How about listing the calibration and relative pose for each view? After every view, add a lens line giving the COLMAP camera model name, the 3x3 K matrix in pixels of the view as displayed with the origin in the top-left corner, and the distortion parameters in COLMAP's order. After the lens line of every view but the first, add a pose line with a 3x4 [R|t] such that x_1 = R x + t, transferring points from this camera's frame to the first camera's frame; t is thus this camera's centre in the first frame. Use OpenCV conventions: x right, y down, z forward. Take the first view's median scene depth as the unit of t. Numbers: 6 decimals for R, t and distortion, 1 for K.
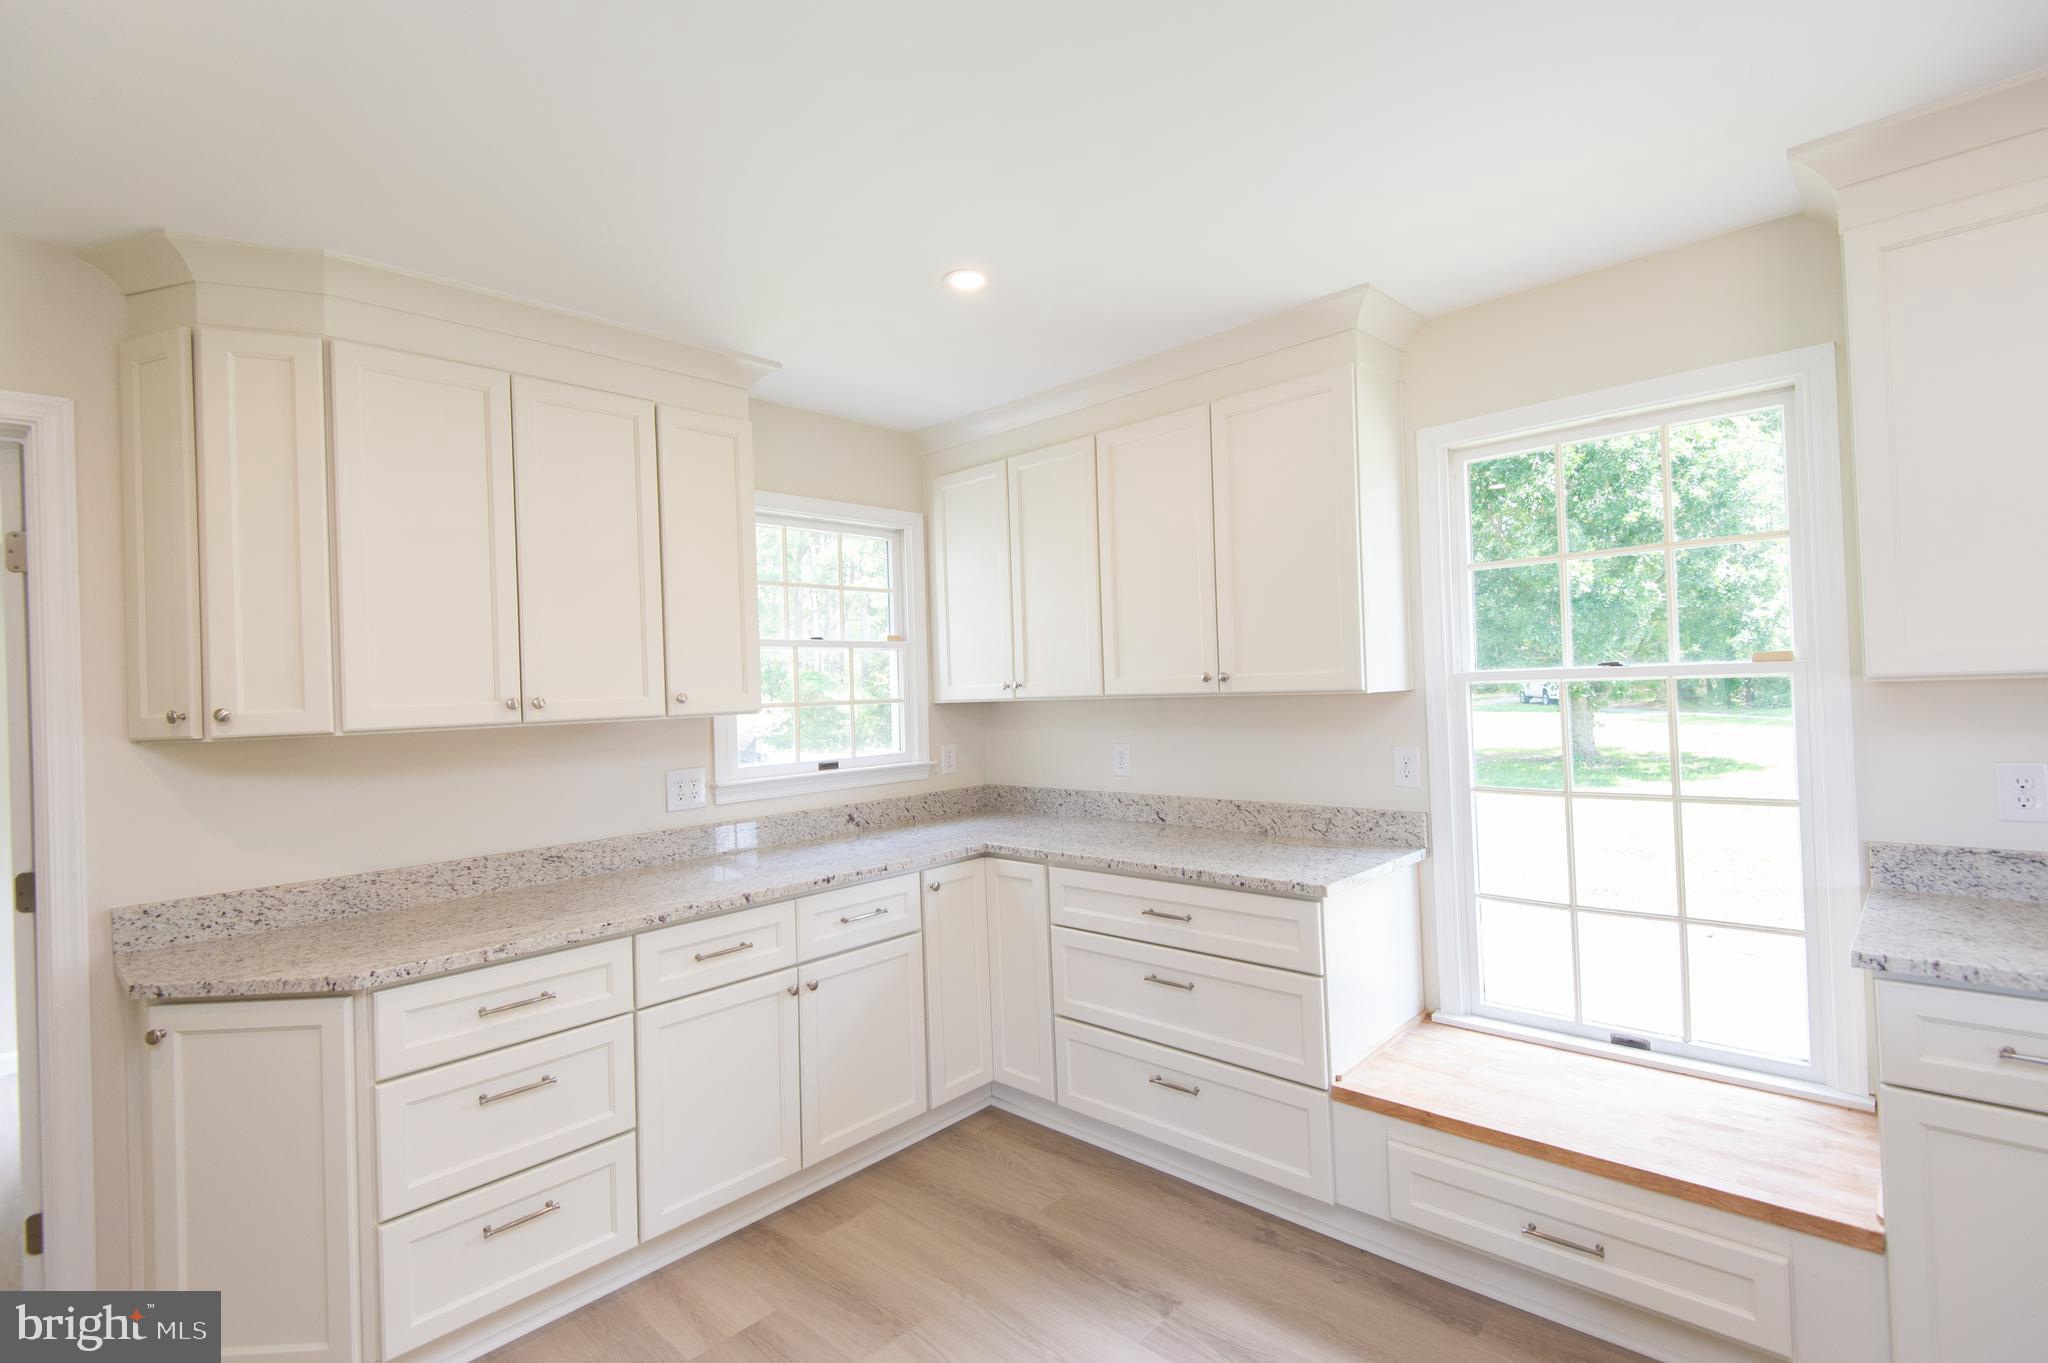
lens RADIAL K [[948.2, 0, 1024.0], [0, 948.2, 681.5], [0, 0, 1]] dist [0.022702, -0.010378]
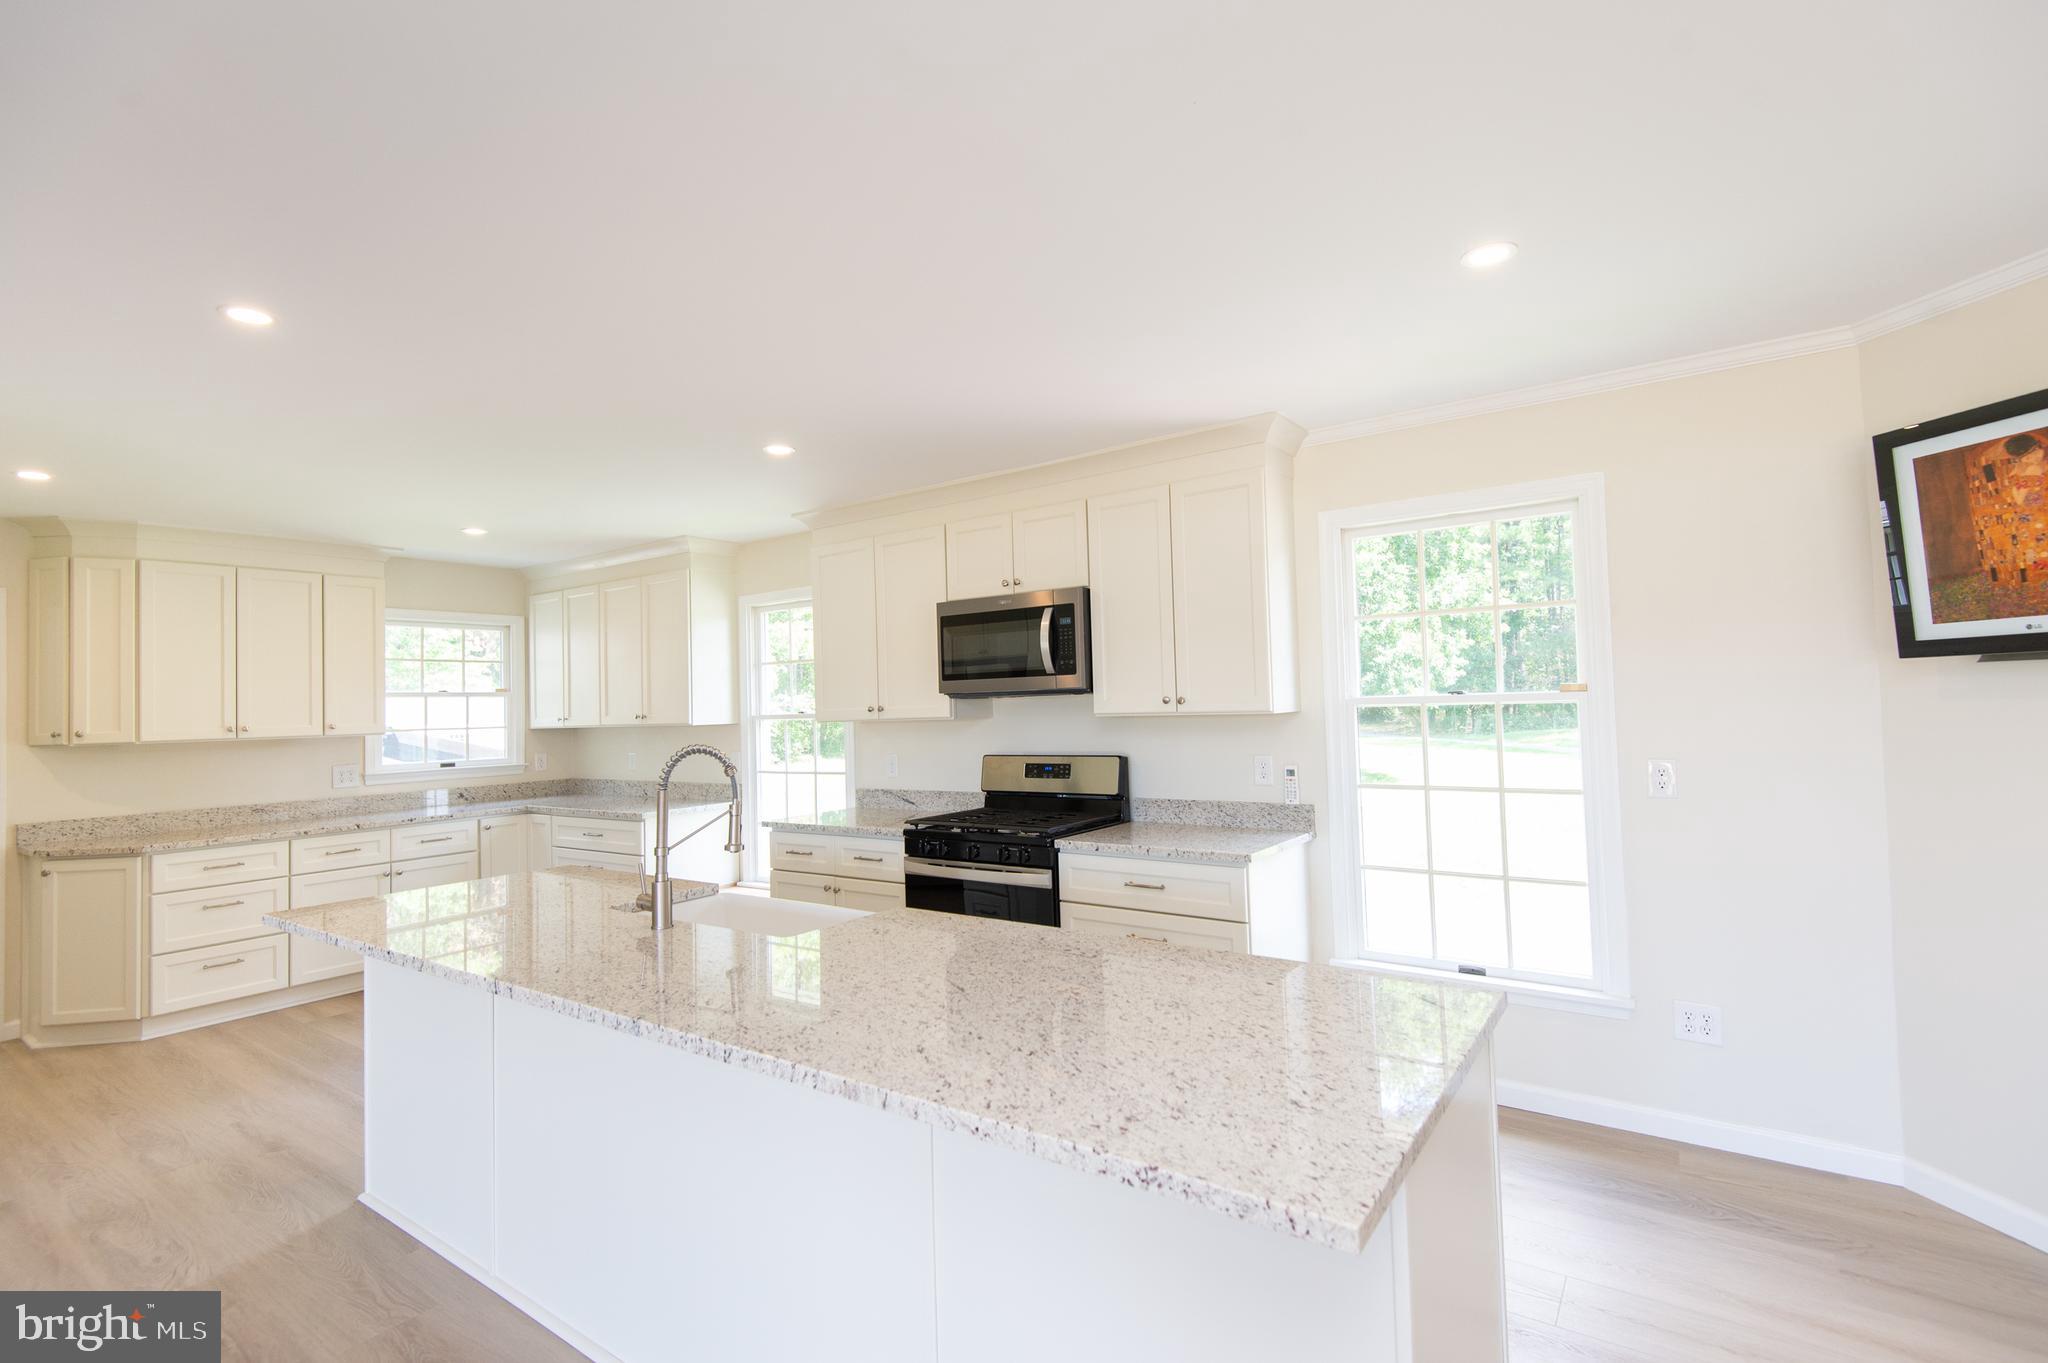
lens RADIAL K [[934.8, 0, 1018.7], [0, 934.8, 679.4], [0, 0, 1]] dist [0.001683, -0.000920]
pose [[0.990040, 0.010137, 0.140422, 0.782548], [-0.006072, 0.999551, -0.029352, -0.031893], [-0.140656, 0.028207, 0.989657, -1.125184]]
